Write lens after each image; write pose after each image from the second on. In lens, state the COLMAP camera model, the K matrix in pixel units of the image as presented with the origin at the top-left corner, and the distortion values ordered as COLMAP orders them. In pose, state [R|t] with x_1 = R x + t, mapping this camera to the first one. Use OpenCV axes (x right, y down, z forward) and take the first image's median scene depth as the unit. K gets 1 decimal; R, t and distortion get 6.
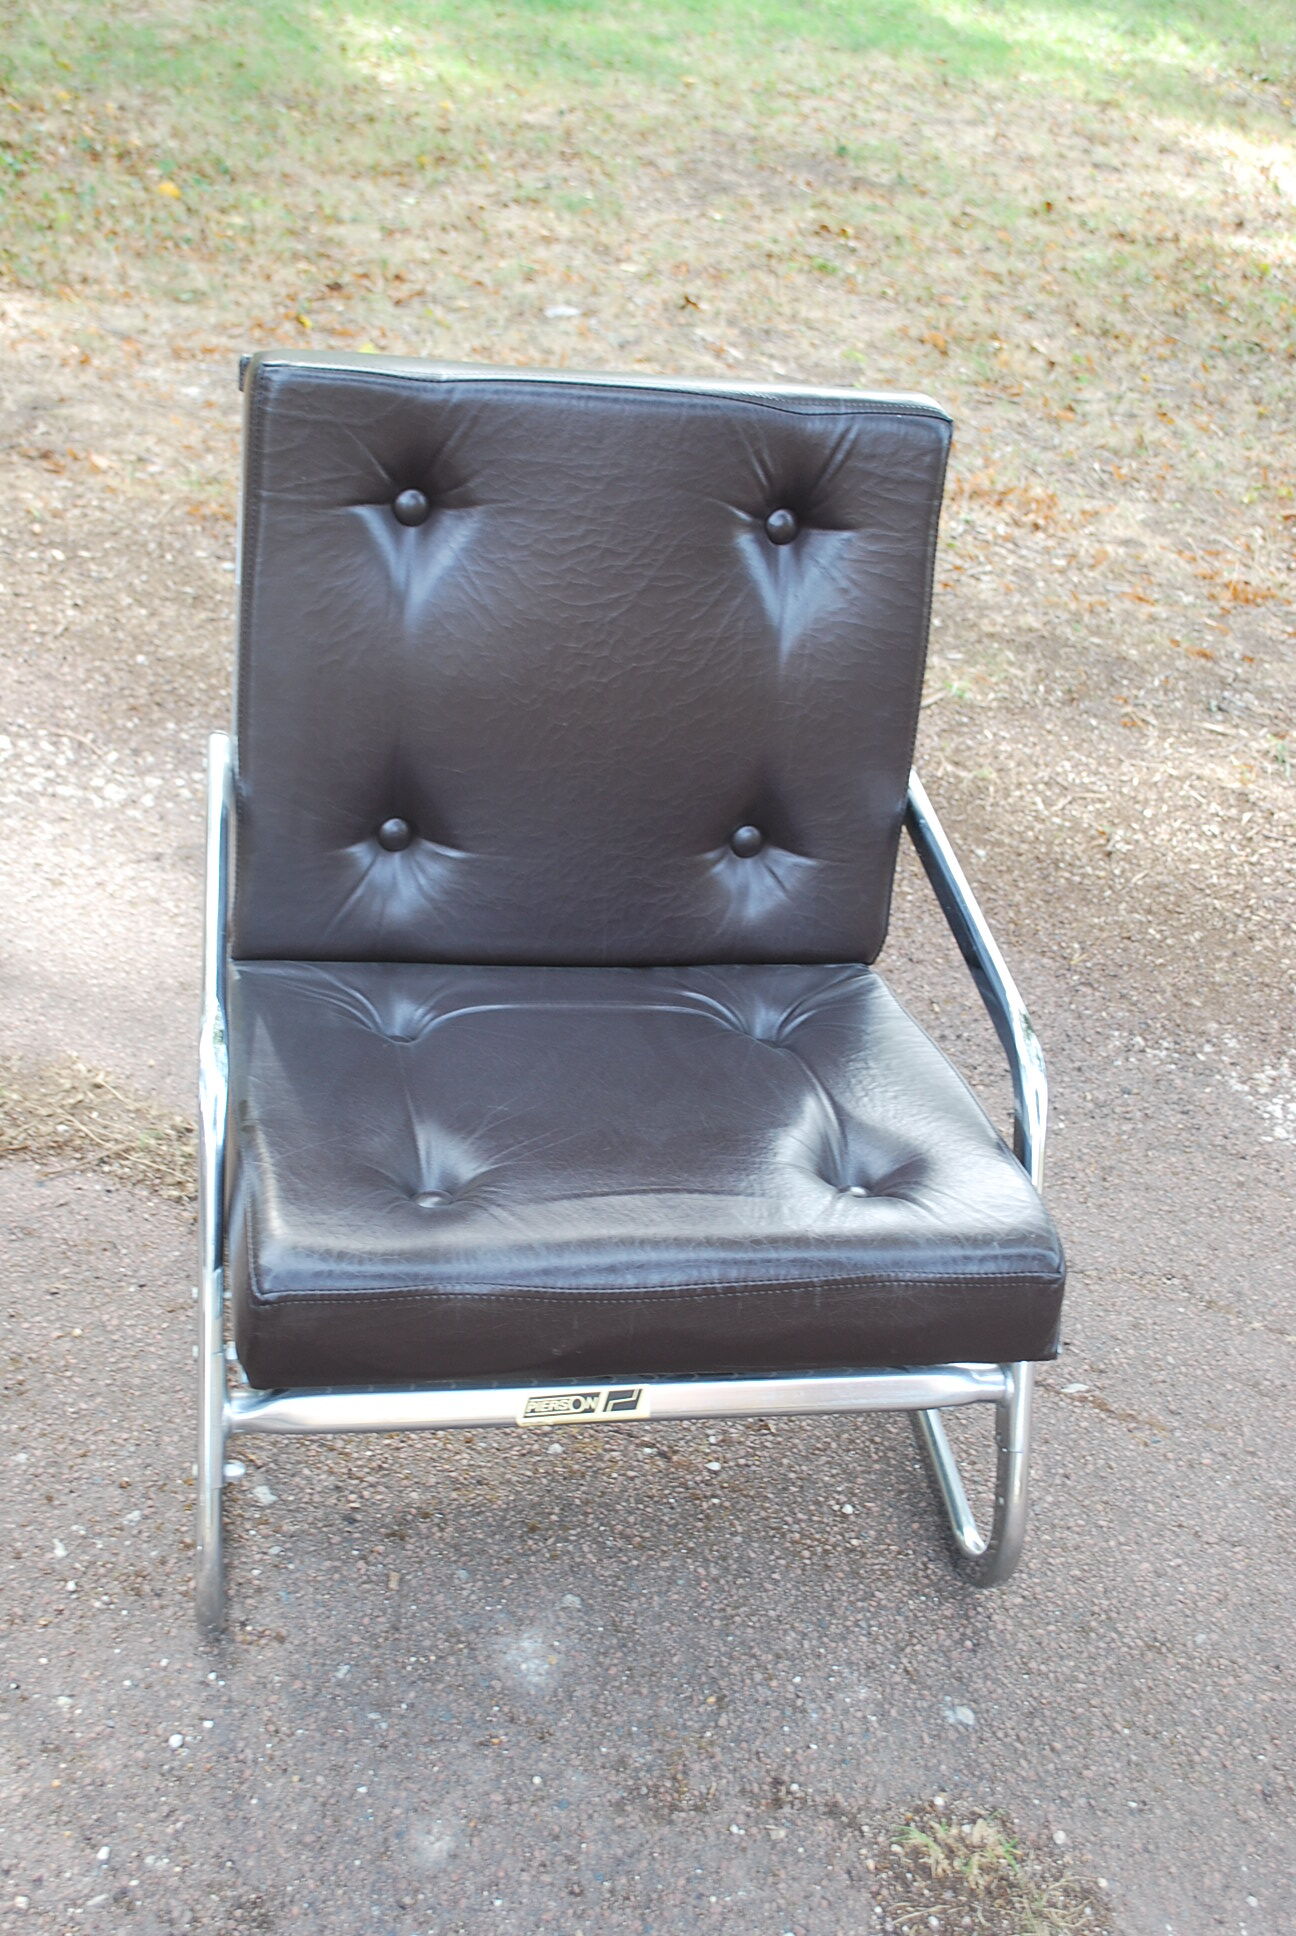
lens RADIAL K [[2281.2, 0, 654.1], [0, 2281.2, 981.6], [0, 0, 1]] dist [-0.026893, 0.000000]
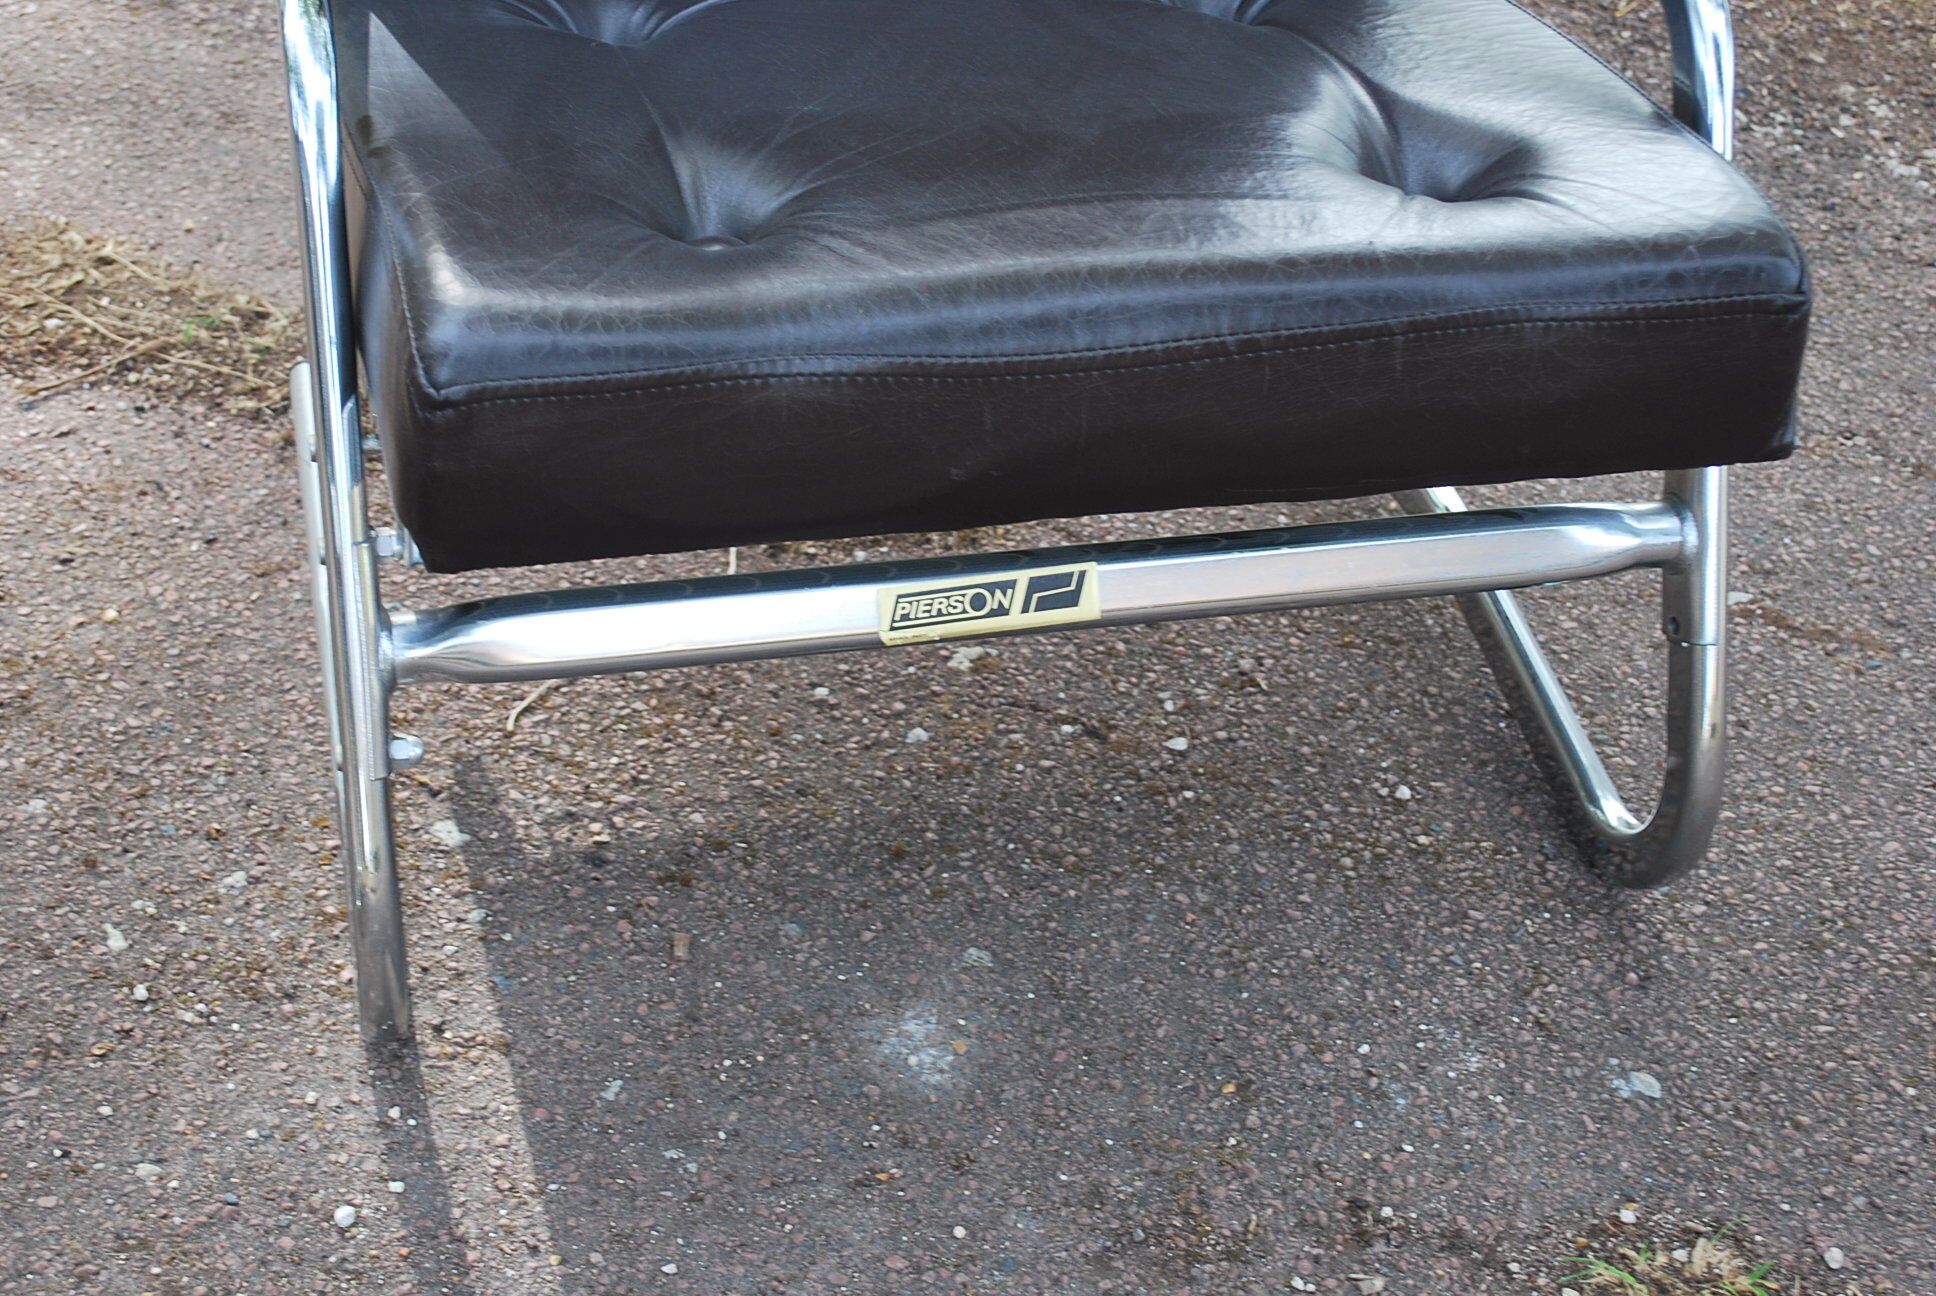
lens RADIAL K [[3113.7, 0, 962.1], [0, 3113.7, 639.8], [0, 0, 1]] dist [0.015900, 0.000000]
pose [[0.996833, -0.074871, 0.026819, -0.056100], [0.072157, 0.993244, 0.090882, 0.113023], [-0.033442, -0.088659, 0.995500, 0.184897]]
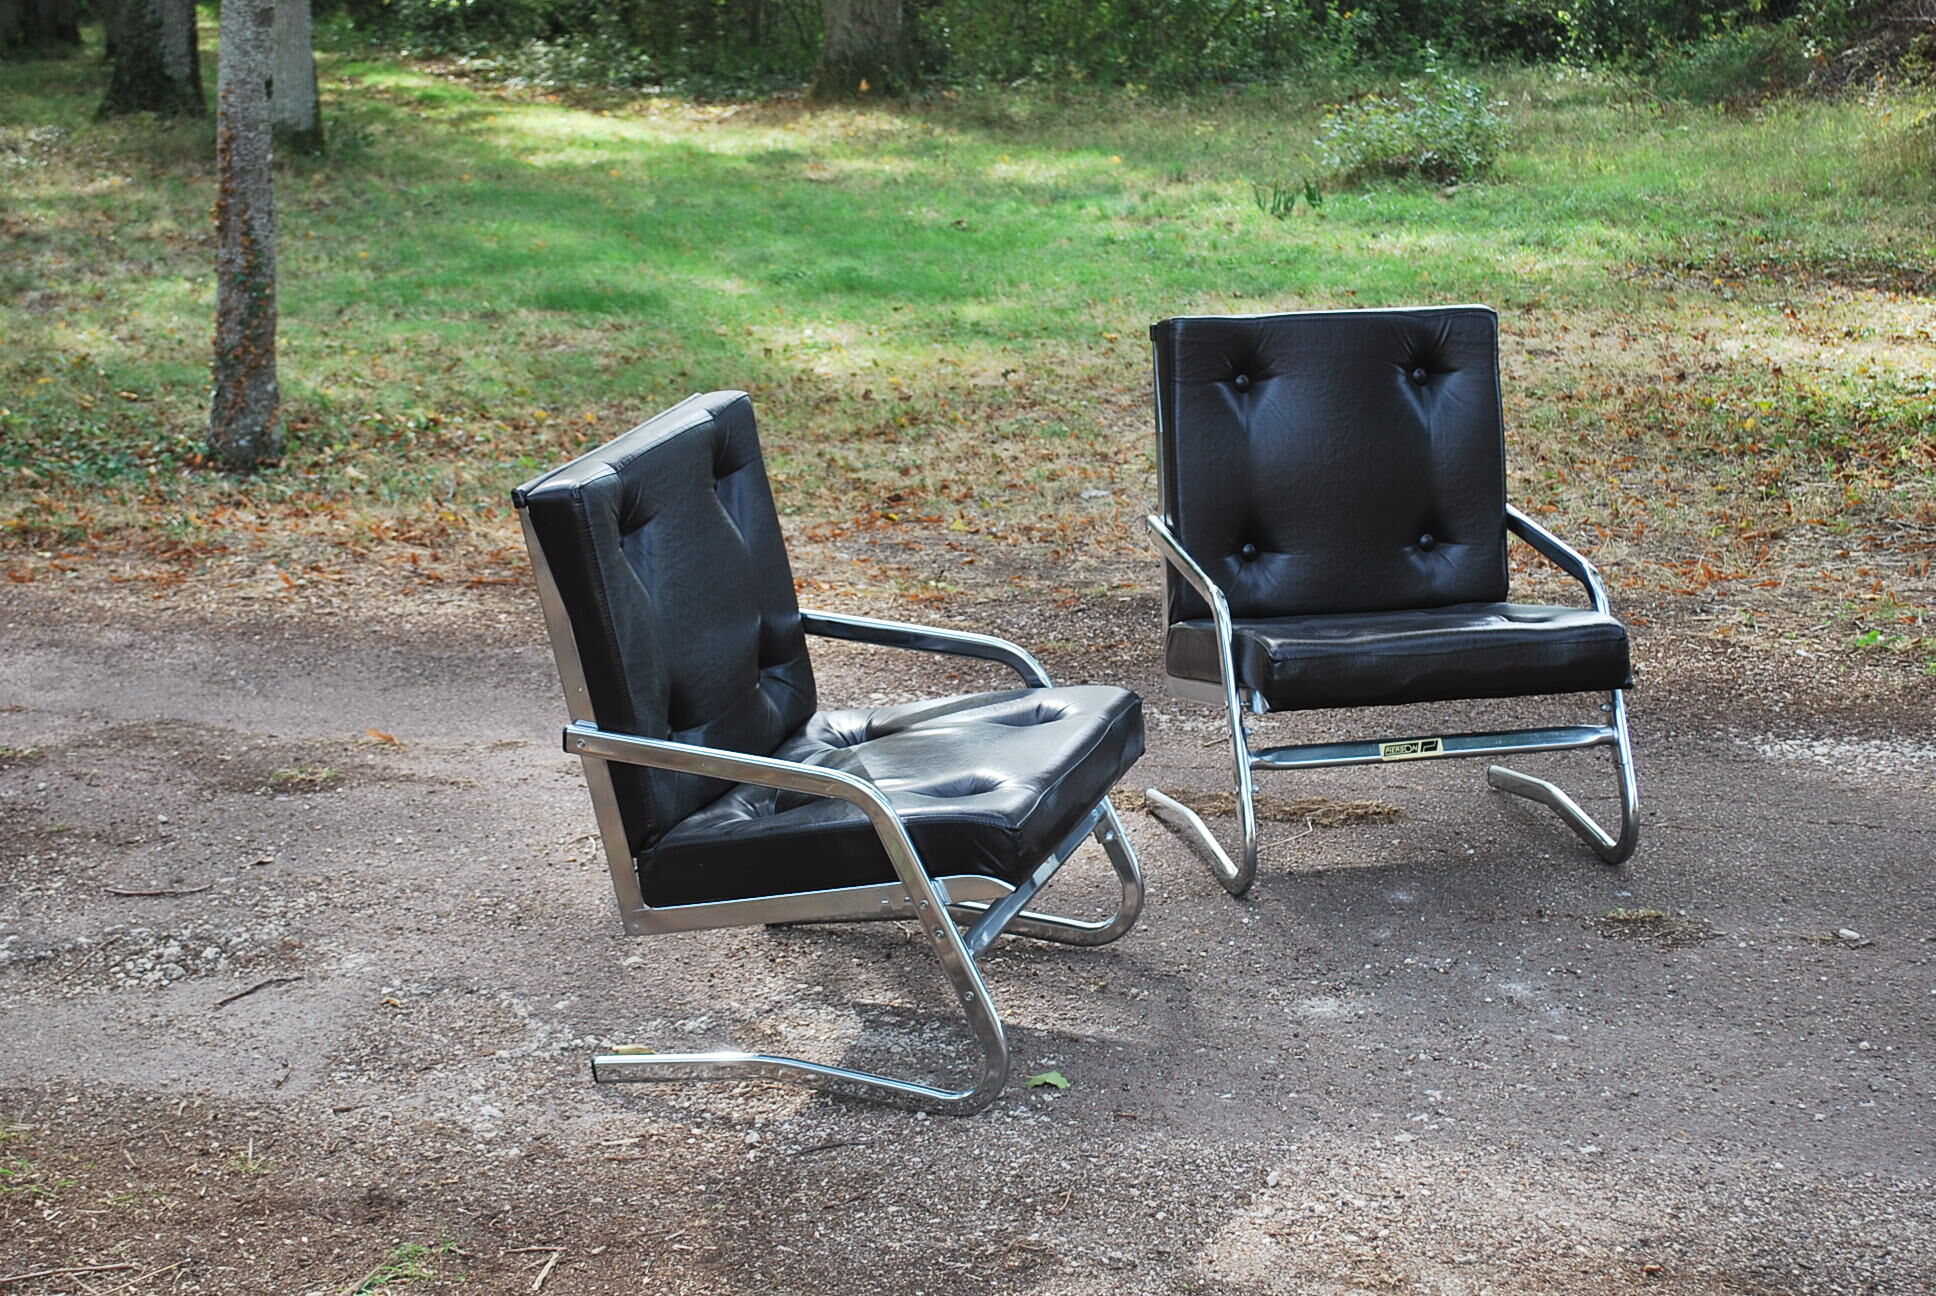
lens RADIAL K [[3452.4, 0, 968.8], [0, 3452.4, 650.1], [0, 0, 1]] dist [0.147342, 0.000000]
pose [[0.990654, -0.135005, 0.019466, -0.446412], [0.134177, 0.938857, -0.317086, 0.973945], [0.024532, 0.316734, 0.948197, -1.889493]]
